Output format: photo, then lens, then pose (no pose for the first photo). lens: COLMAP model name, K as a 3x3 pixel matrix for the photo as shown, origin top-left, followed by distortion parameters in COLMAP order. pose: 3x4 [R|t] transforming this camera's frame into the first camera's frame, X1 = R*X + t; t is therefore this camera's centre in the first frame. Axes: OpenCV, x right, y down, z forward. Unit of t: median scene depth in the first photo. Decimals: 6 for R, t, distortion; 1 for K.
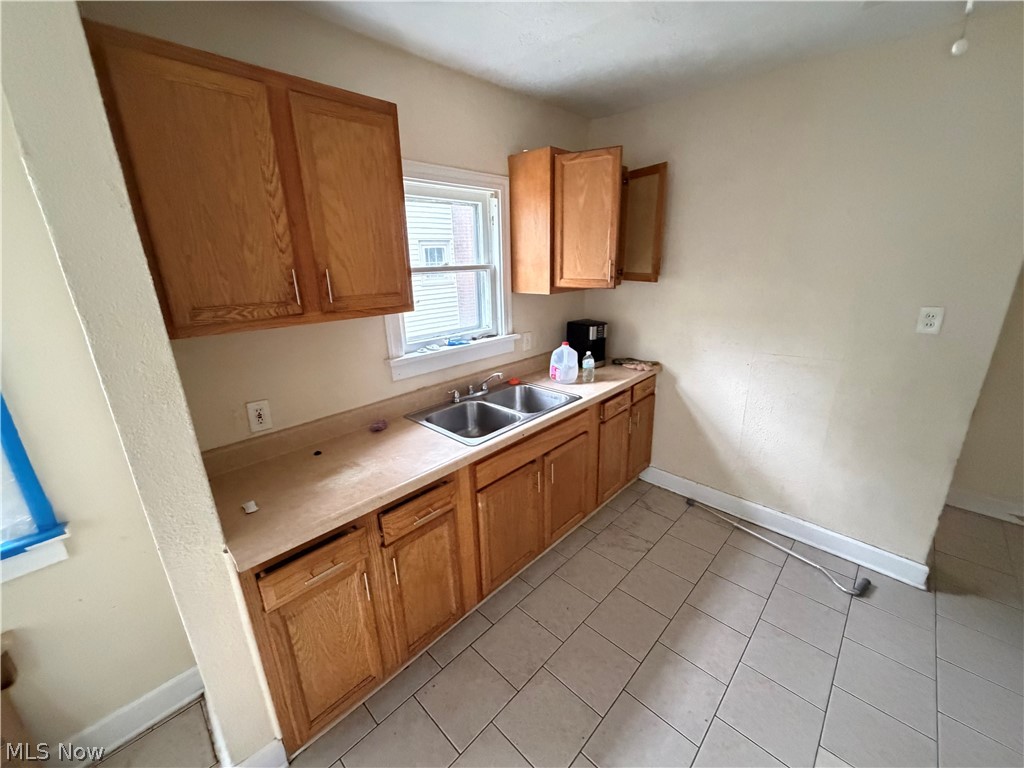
lens RADIAL K [[406.7, 0, 510.1], [0, 406.7, 383.0], [0, 0, 1]] dist [-0.000992, -0.000598]
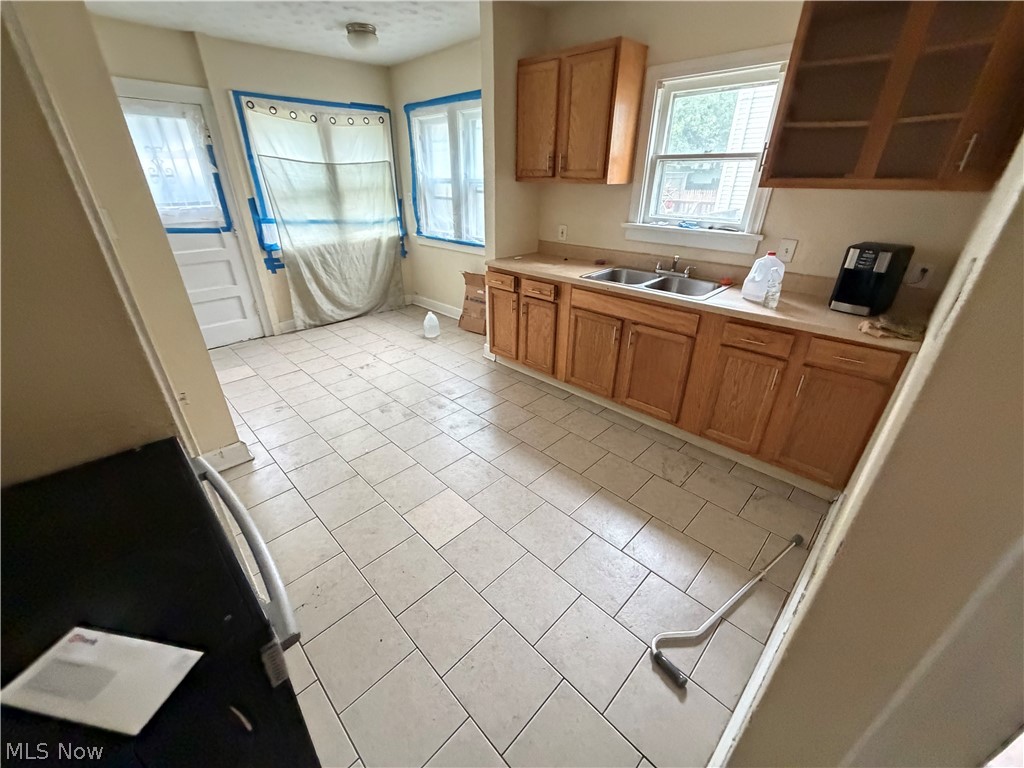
lens RADIAL K [[406.7, 0, 510.1], [0, 406.7, 383.0], [0, 0, 1]] dist [-0.000992, -0.000598]
pose [[-0.011097, 0.482027, -0.876086, 1.008604], [-0.292494, 0.836255, 0.463816, -0.104423], [0.956203, 0.261397, 0.131710, 0.437272]]
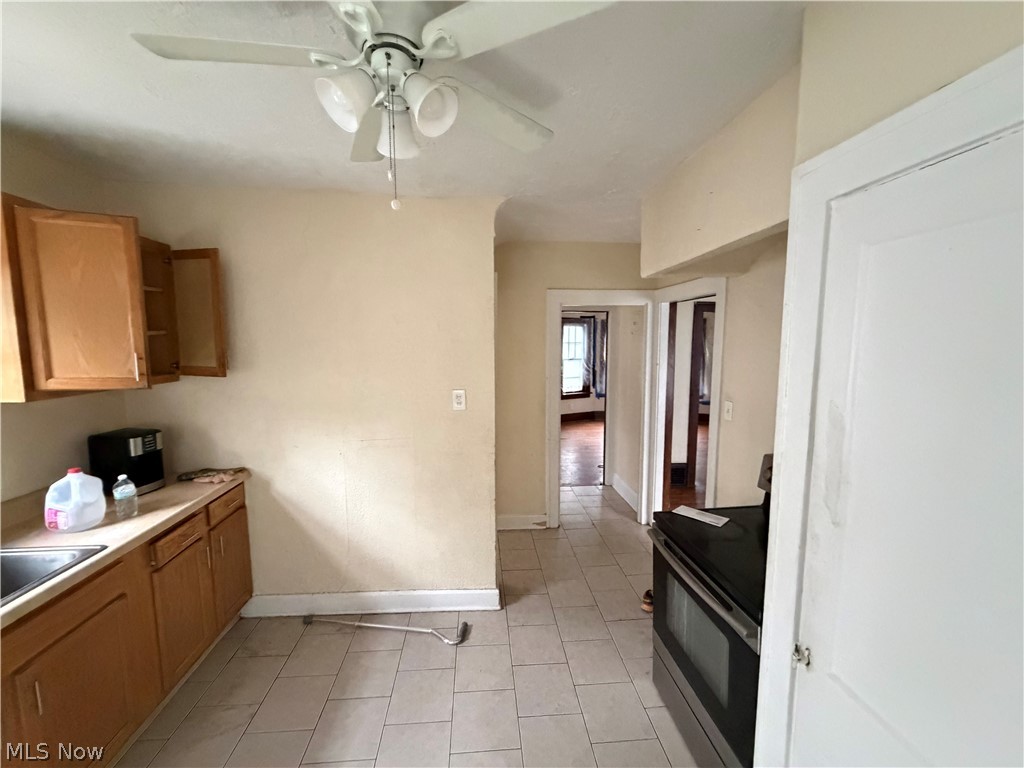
lens RADIAL K [[406.7, 0, 510.1], [0, 406.7, 383.0], [0, 0, 1]] dist [-0.000992, -0.000598]
pose [[0.654841, -0.045951, 0.754368, 0.106969], [0.200530, 0.972937, -0.114809, -0.015944], [-0.728677, 0.226455, 0.646334, 0.006316]]
